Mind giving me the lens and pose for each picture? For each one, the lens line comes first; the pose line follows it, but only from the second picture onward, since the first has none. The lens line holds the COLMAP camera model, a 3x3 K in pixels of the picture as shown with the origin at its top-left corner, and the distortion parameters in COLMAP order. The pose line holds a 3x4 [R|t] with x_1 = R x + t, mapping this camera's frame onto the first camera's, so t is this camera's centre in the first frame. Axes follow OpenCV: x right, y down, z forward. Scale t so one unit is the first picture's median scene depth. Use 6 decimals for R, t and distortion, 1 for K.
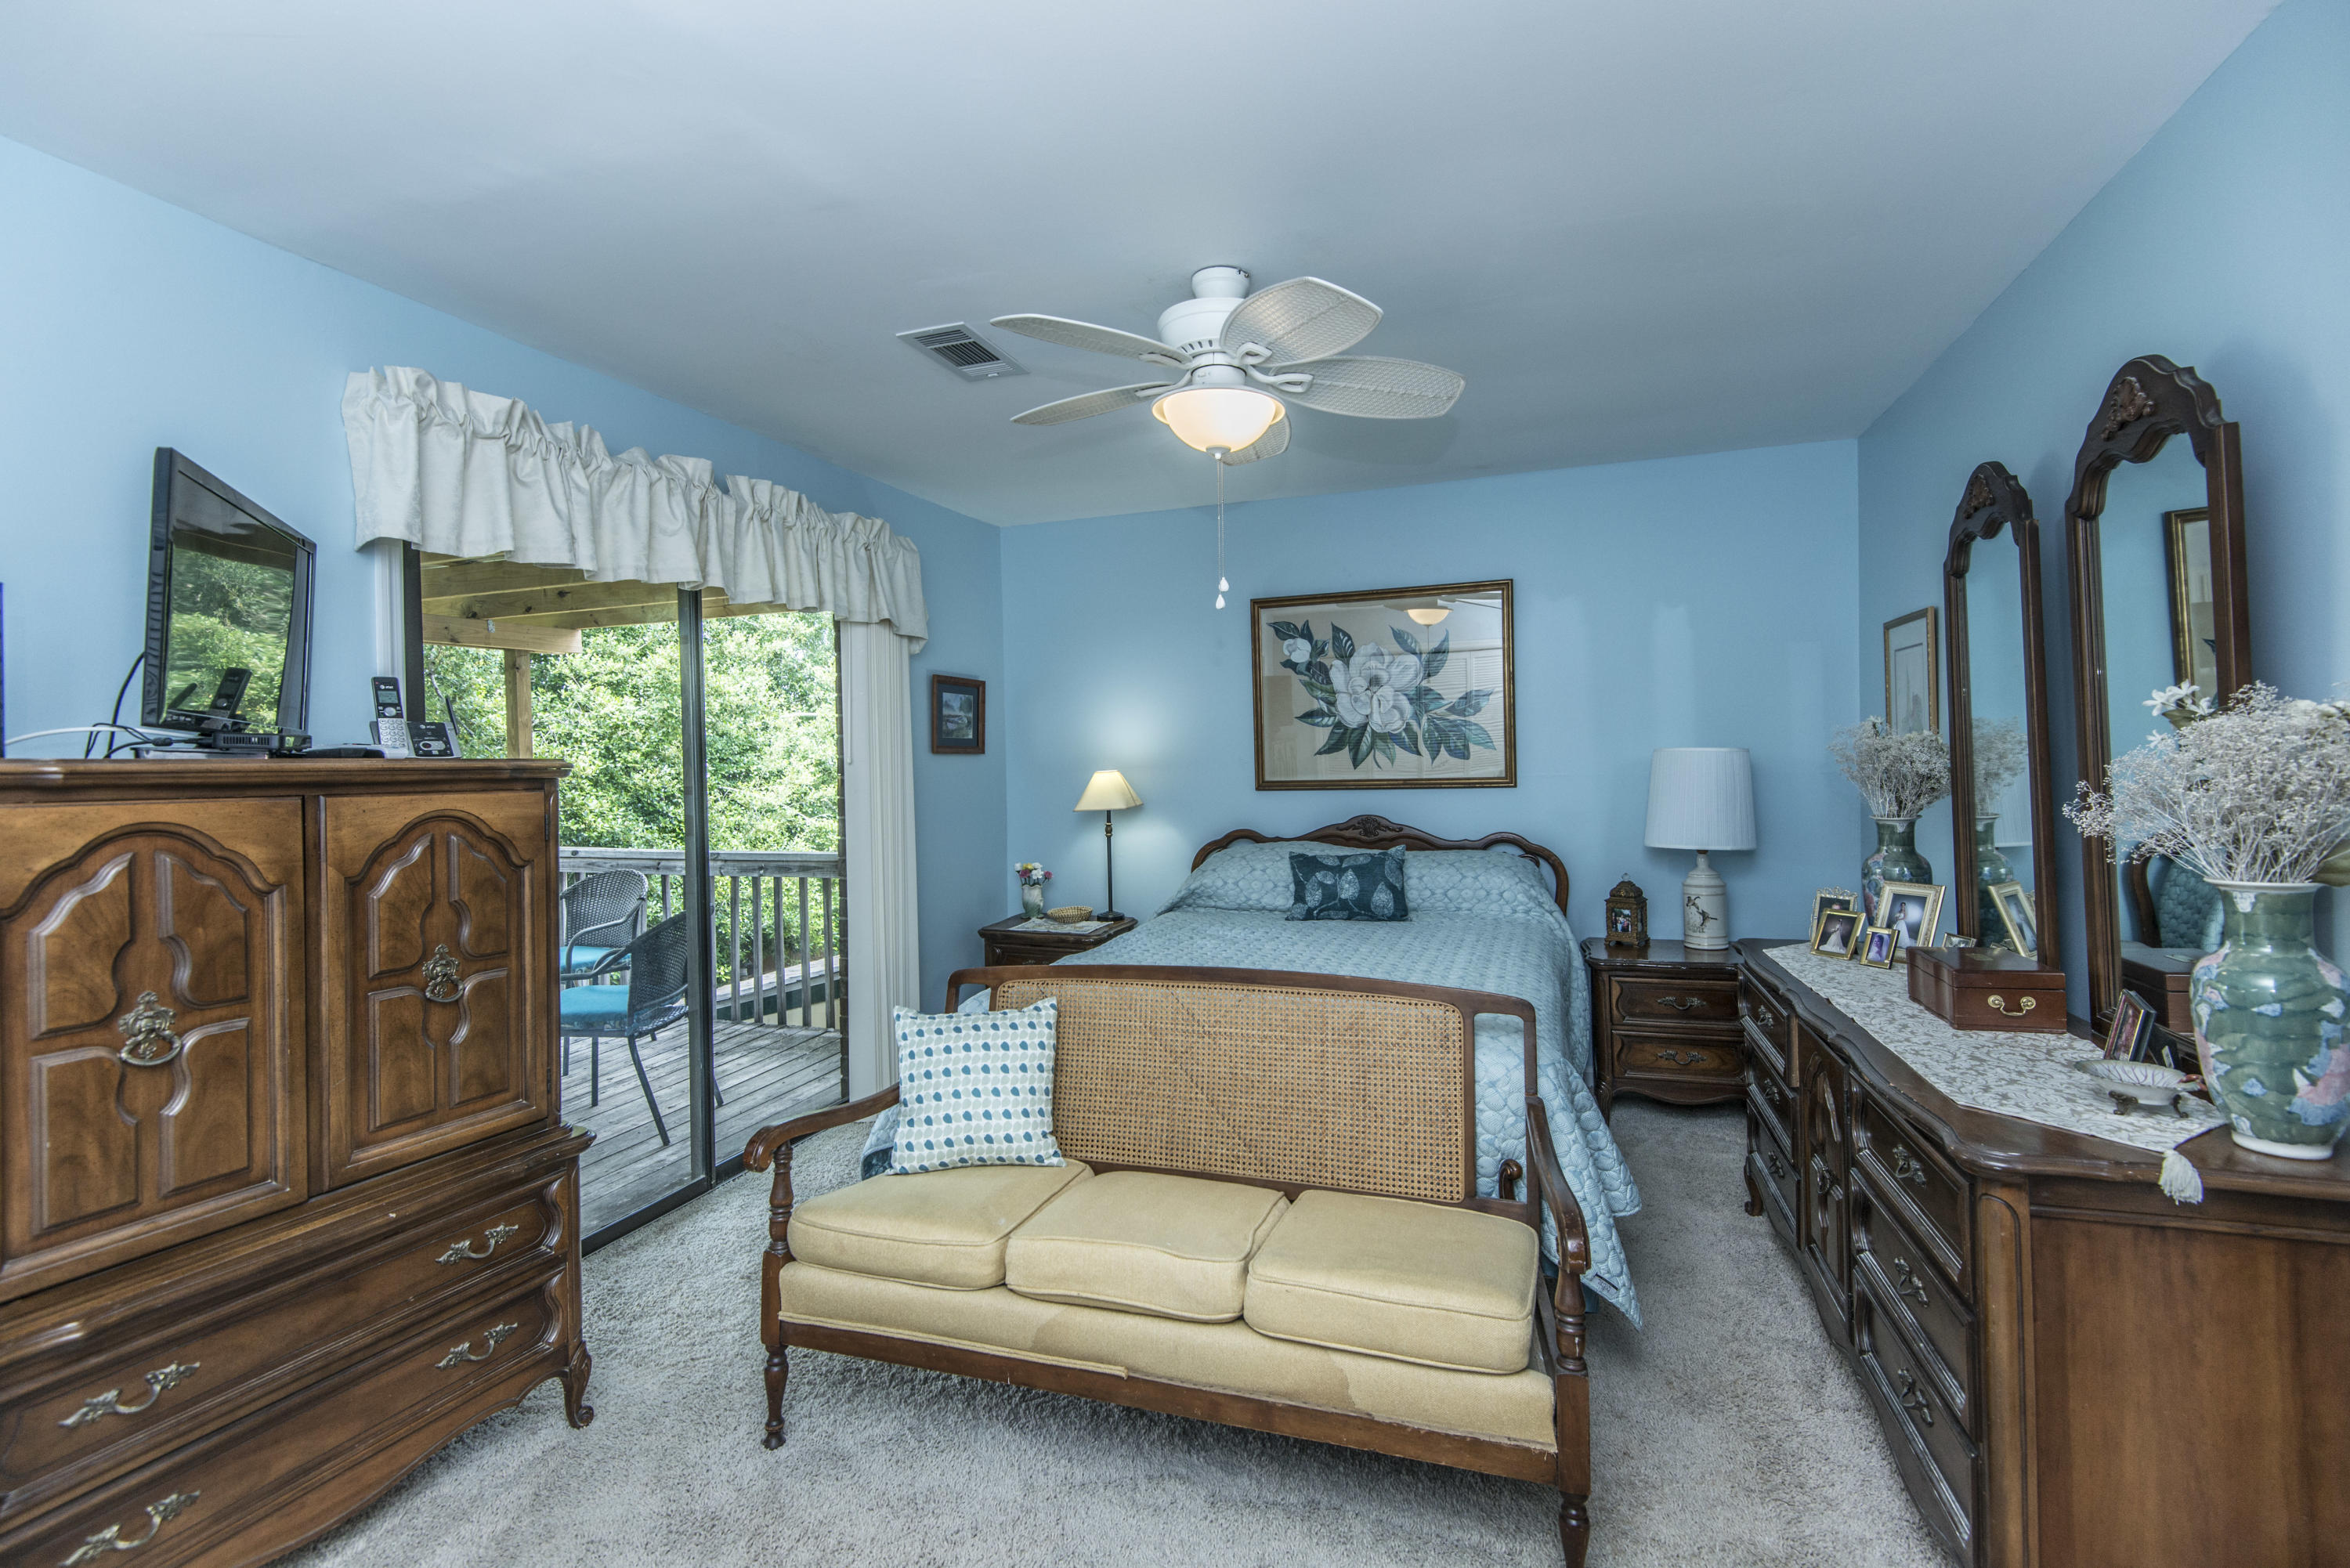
lens RADIAL K [[1064.4, 0, 1181.9], [0, 1064.4, 776.2], [0, 0, 1]] dist [0.044491, -0.023368]
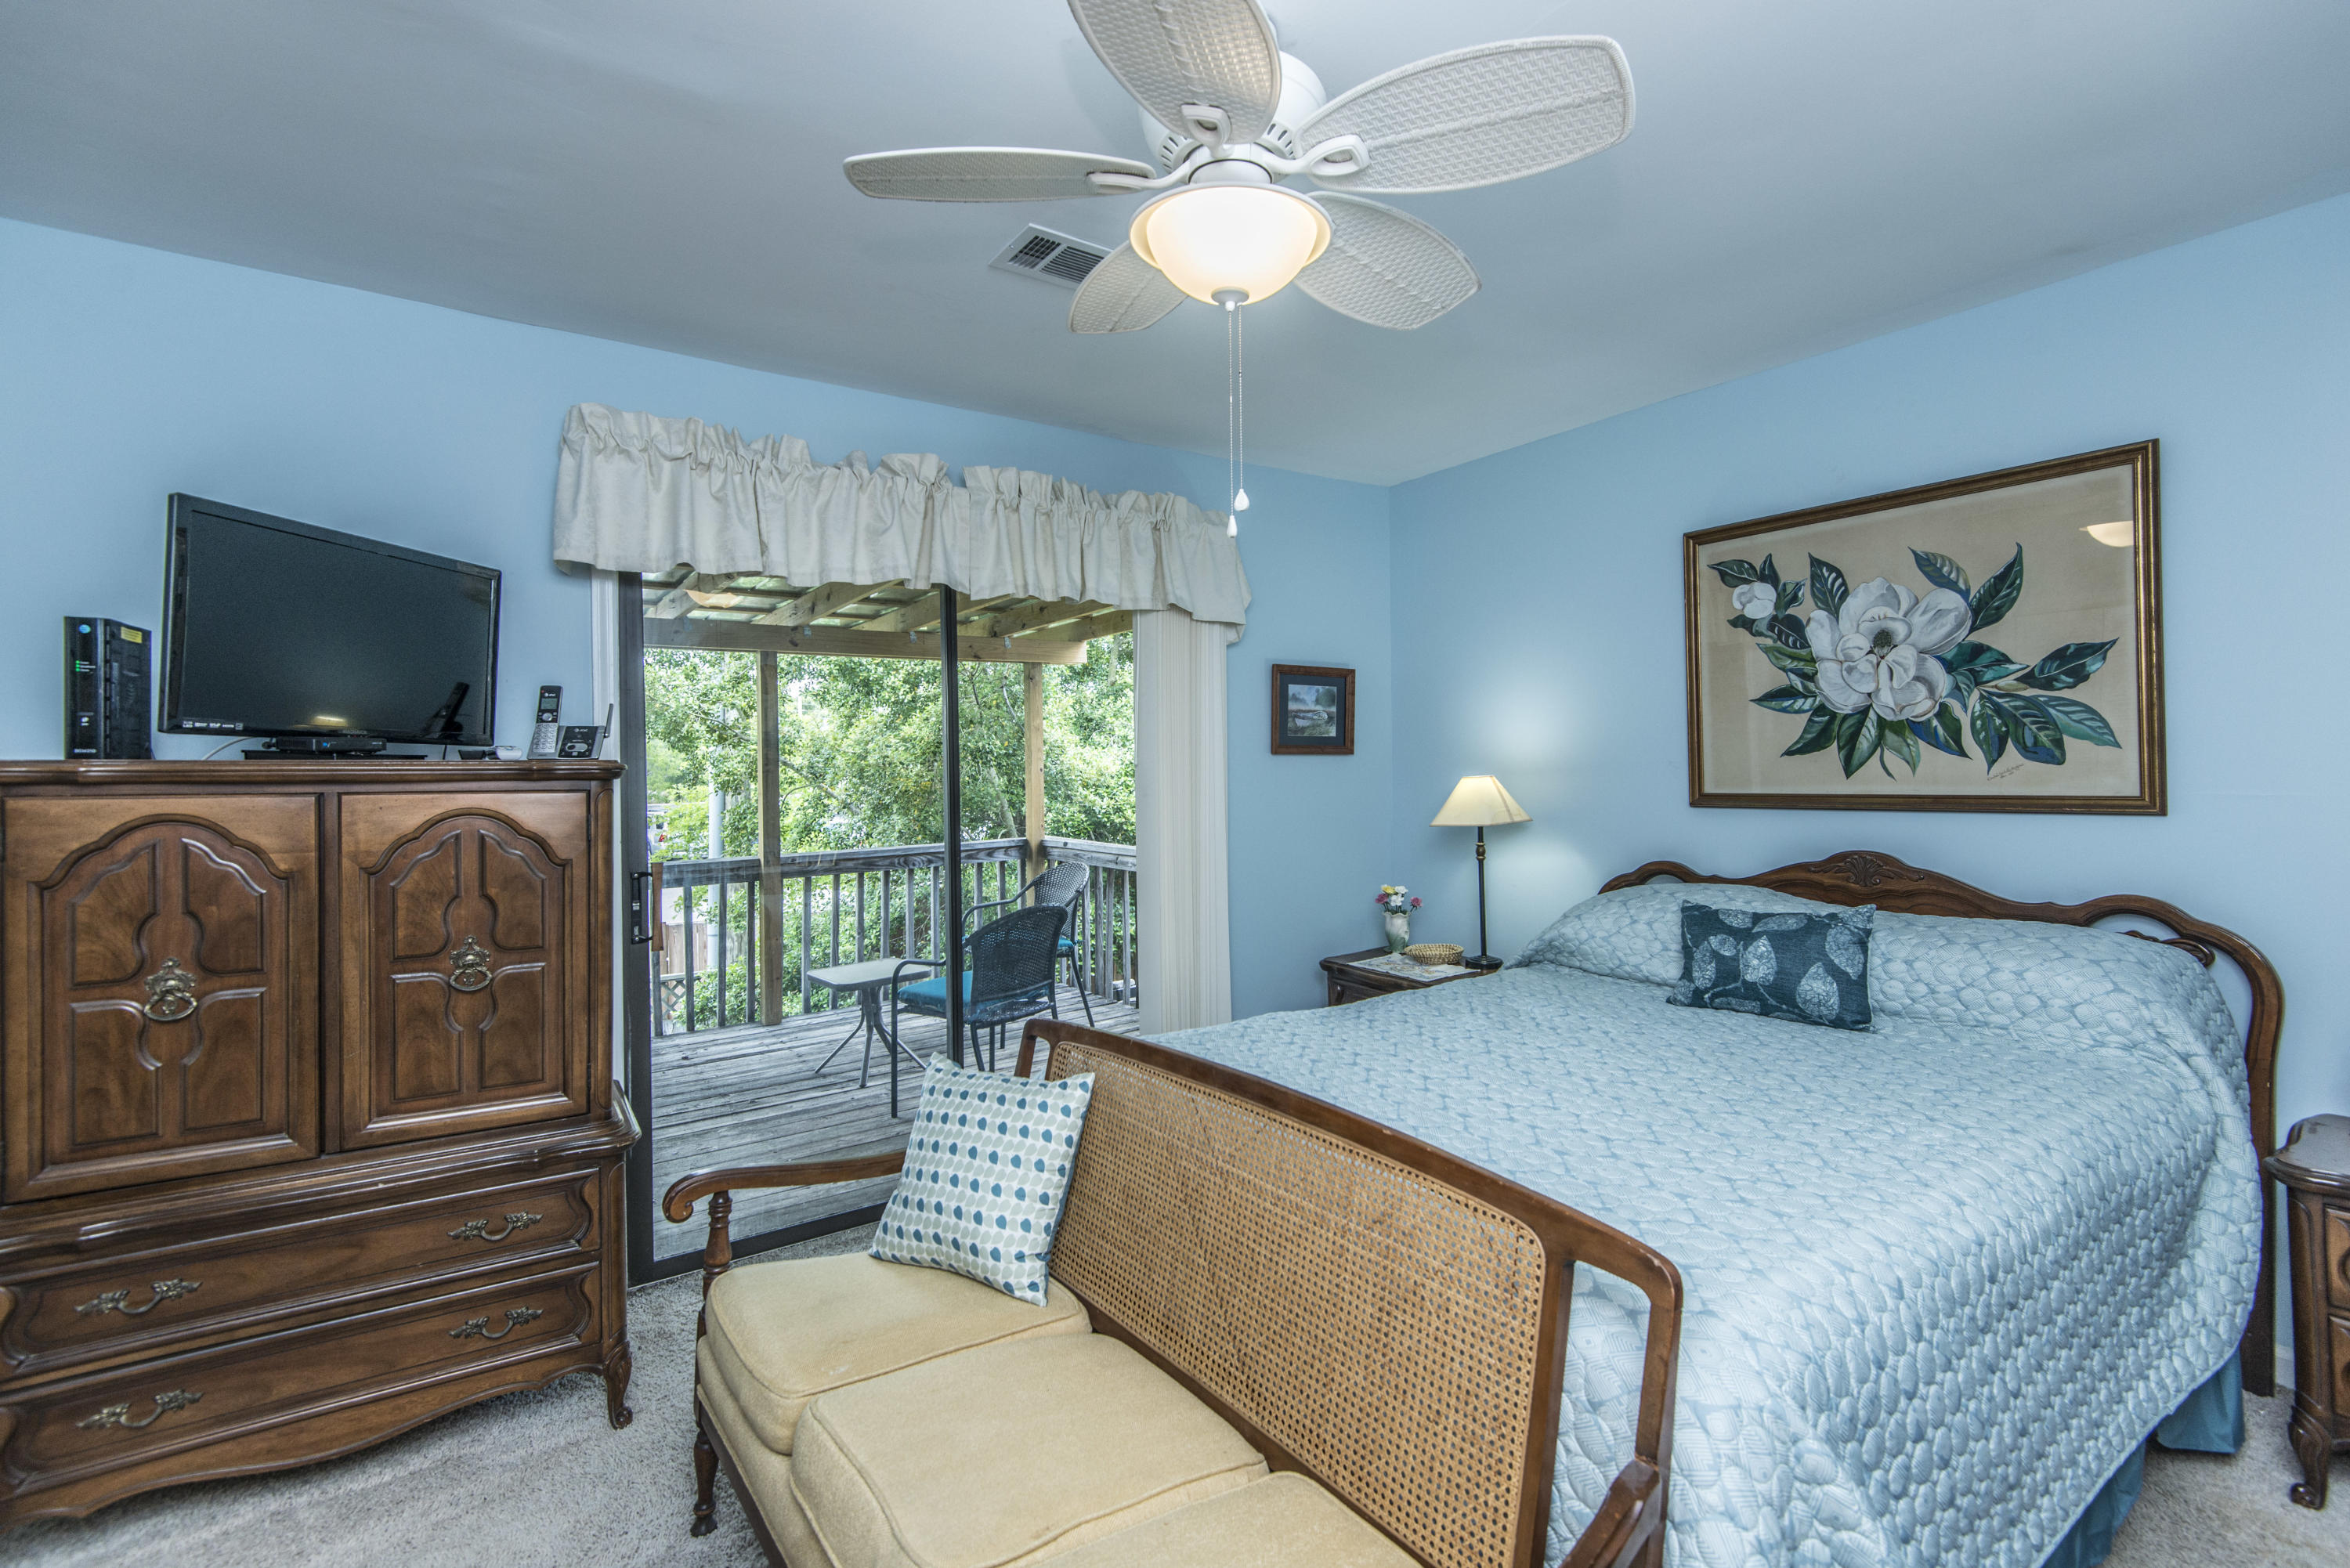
lens RADIAL K [[1064.4, 0, 1181.9], [0, 1064.4, 776.2], [0, 0, 1]] dist [0.044491, -0.023368]
pose [[0.810531, 0.011812, -0.585576, 0.235847], [-0.011898, 0.999922, 0.003701, -0.005834], [0.585575, 0.003967, 0.810609, 0.259188]]
